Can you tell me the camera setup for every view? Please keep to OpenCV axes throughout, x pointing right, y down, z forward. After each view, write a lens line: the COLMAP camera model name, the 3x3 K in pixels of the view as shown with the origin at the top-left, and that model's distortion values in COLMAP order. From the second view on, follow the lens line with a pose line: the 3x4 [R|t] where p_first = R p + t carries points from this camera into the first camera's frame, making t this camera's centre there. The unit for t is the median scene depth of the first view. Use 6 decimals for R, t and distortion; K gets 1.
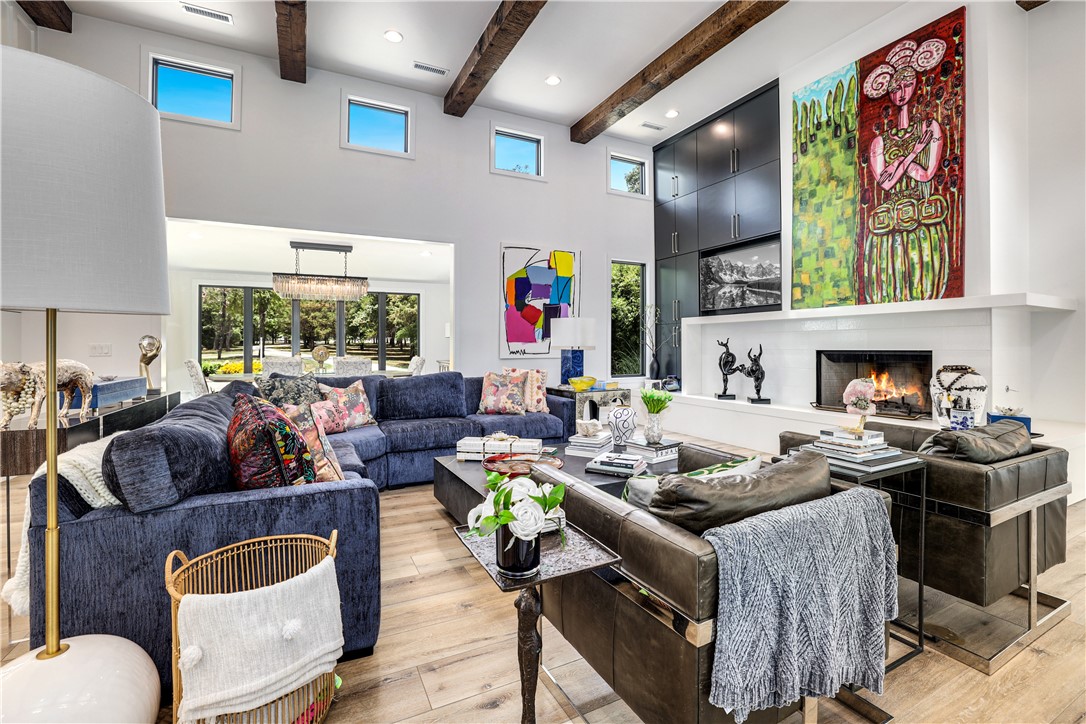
lens RADIAL K [[475.0, 0, 541.8], [0, 475.0, 340.0], [0, 0, 1]] dist [-0.004248, 0.000318]
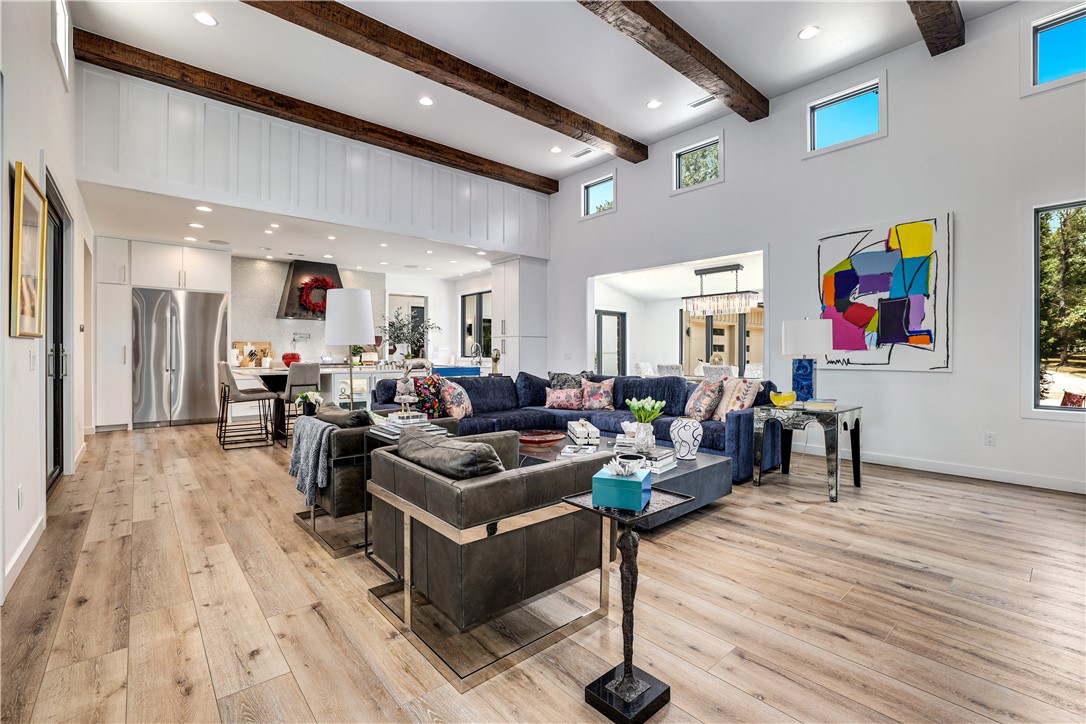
lens RADIAL K [[478.1, 0, 555.2], [0, 478.1, 356.1], [0, 0, 1]] dist [-0.003616, 0.000080]
pose [[0.268928, 0.011041, -0.963097, 0.586609], [0.005568, 0.999900, 0.013018, 0.002022], [0.963144, -0.008864, 0.268839, 0.287006]]
